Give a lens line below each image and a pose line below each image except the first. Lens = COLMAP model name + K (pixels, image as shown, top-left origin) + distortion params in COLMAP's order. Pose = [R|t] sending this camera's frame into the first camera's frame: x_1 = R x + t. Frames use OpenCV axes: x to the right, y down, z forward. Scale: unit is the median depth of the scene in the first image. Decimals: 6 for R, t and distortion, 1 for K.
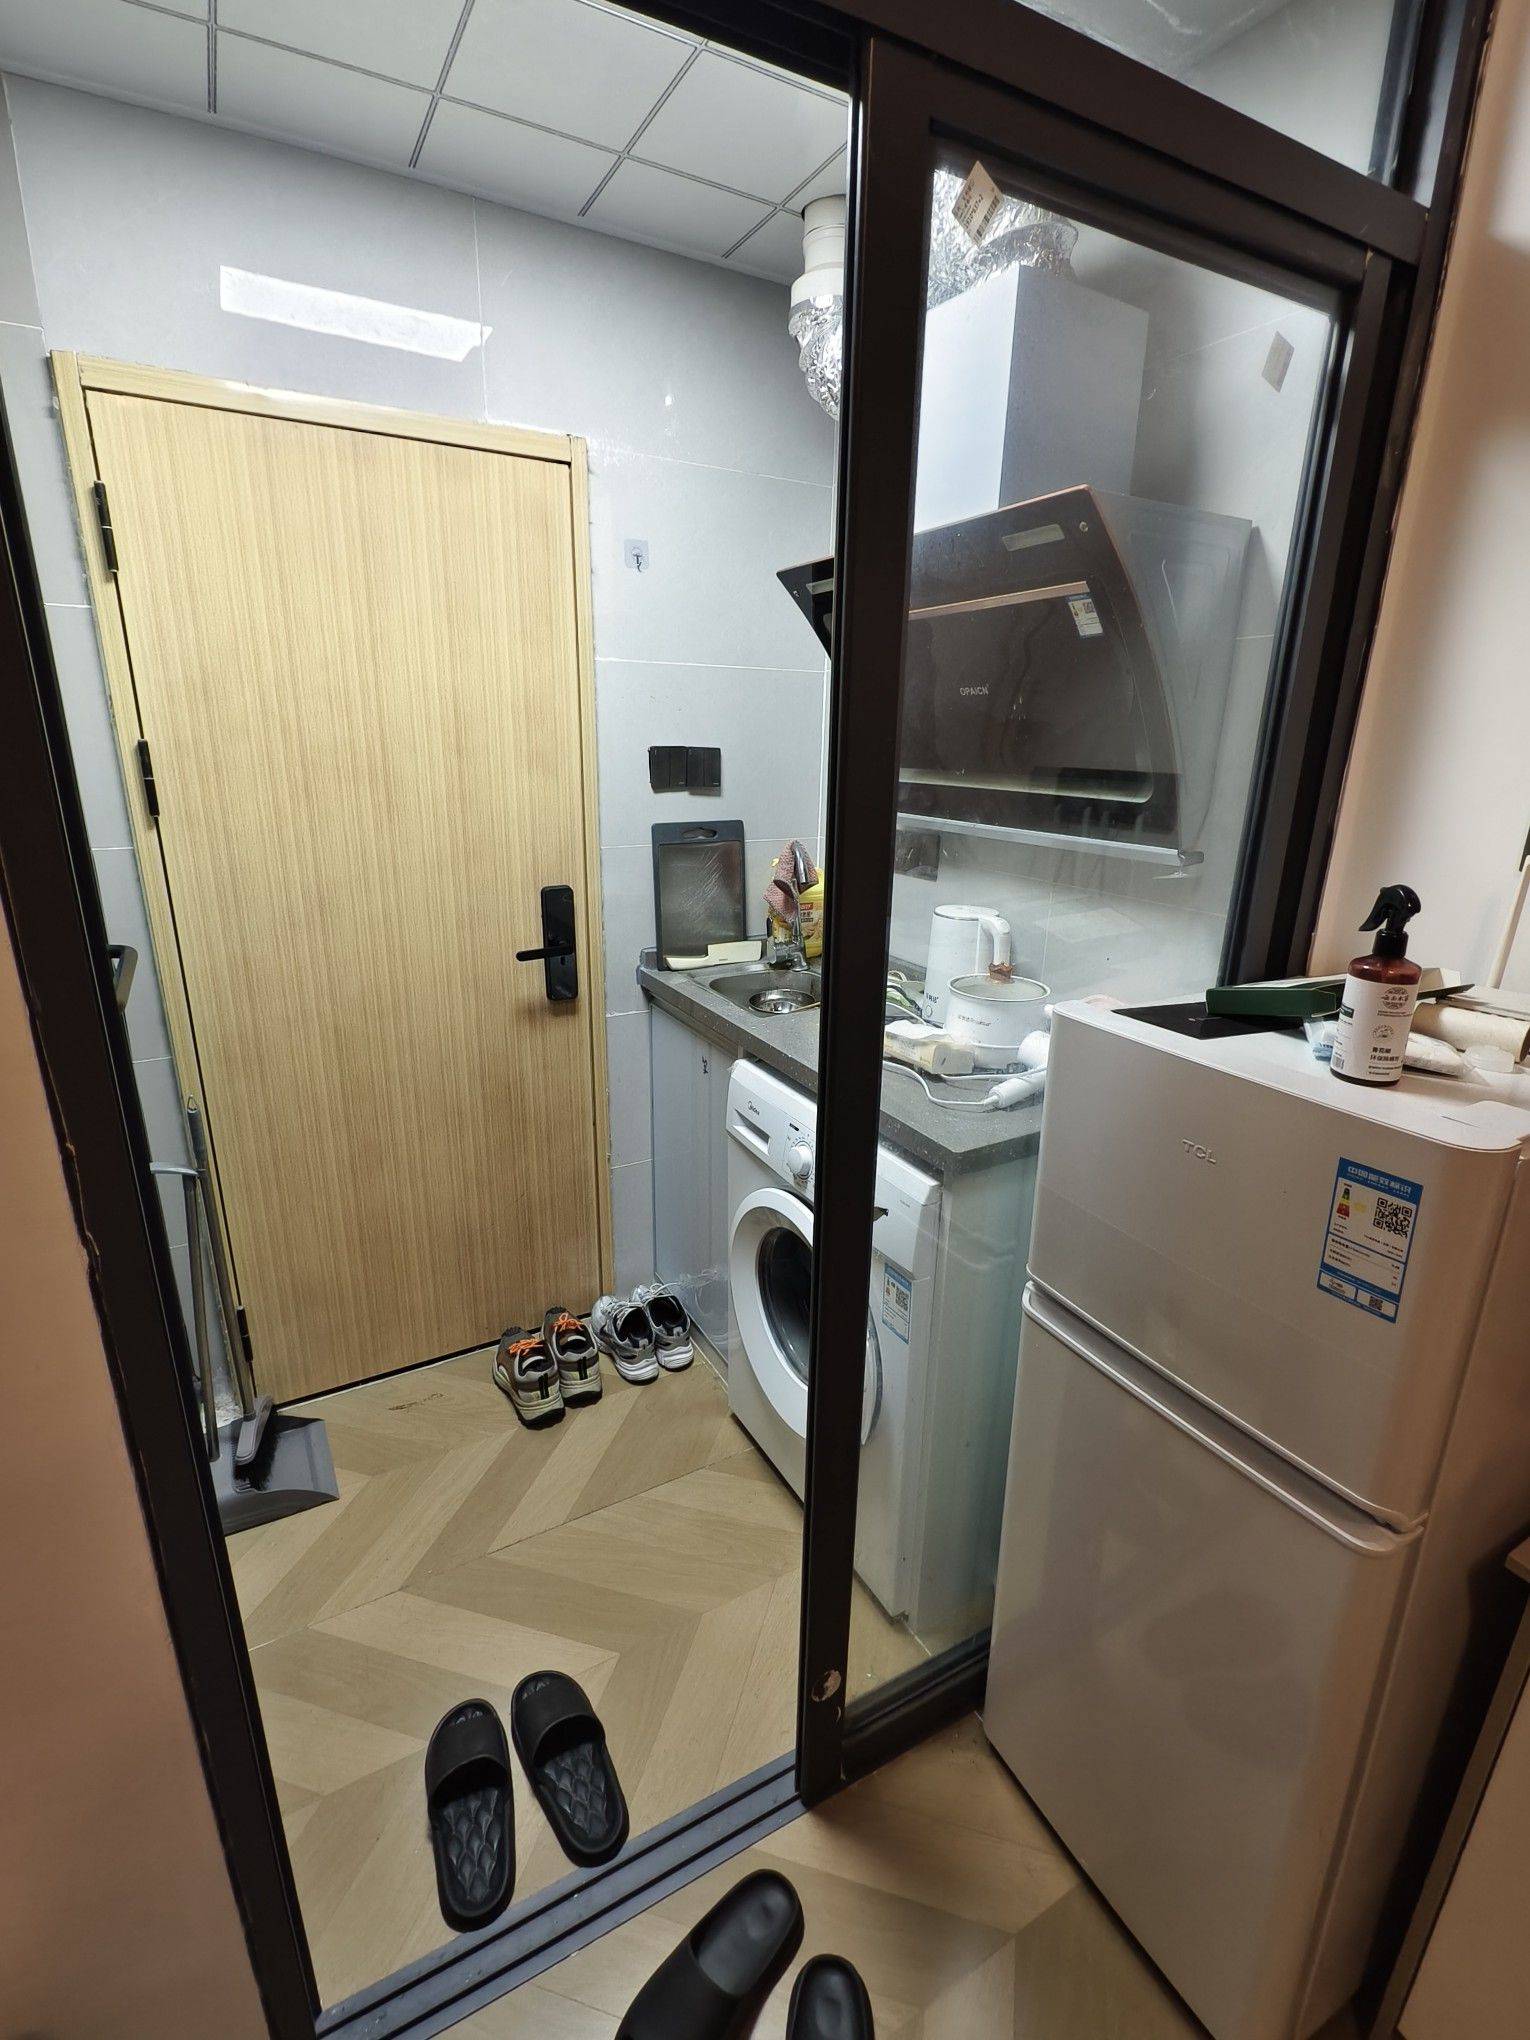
lens RADIAL K [[982.8, 0, 747.0], [0, 982.8, 1014.3], [0, 0, 1]] dist [-0.009887, 0.000338]
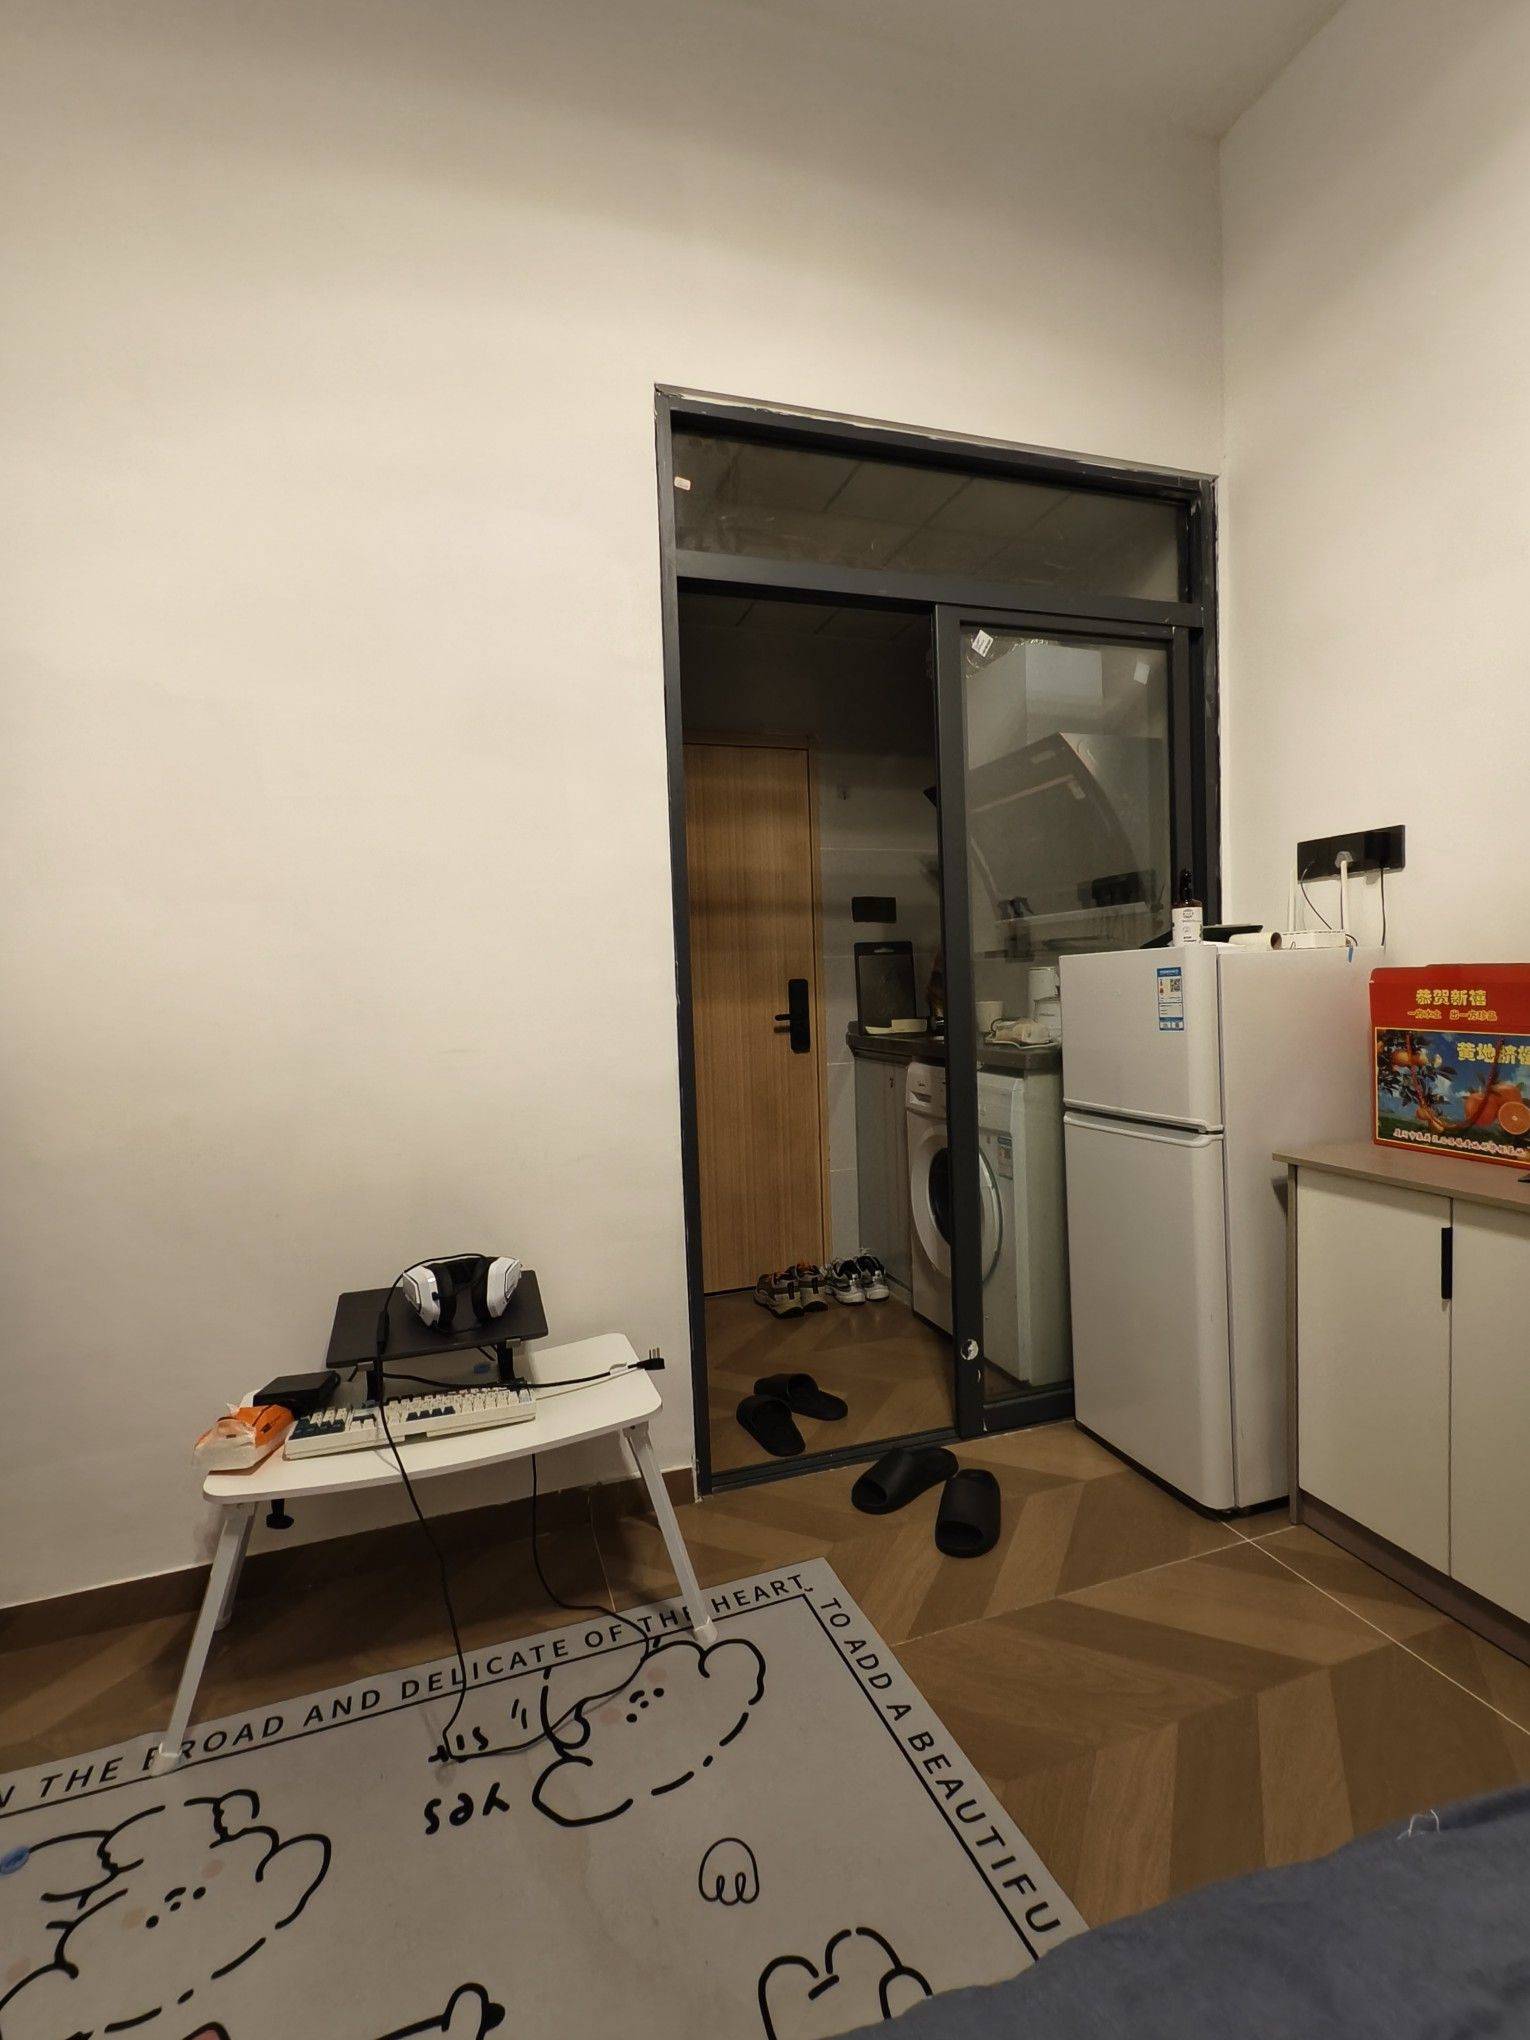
lens RADIAL K [[982.8, 0, 747.0], [0, 982.8, 1014.3], [0, 0, 1]] dist [-0.009887, 0.000338]
pose [[0.983772, -0.035249, -0.175929, 0.010063], [-0.008591, 0.970136, -0.242411, 0.332470], [0.179220, 0.239988, 0.954089, -0.577780]]
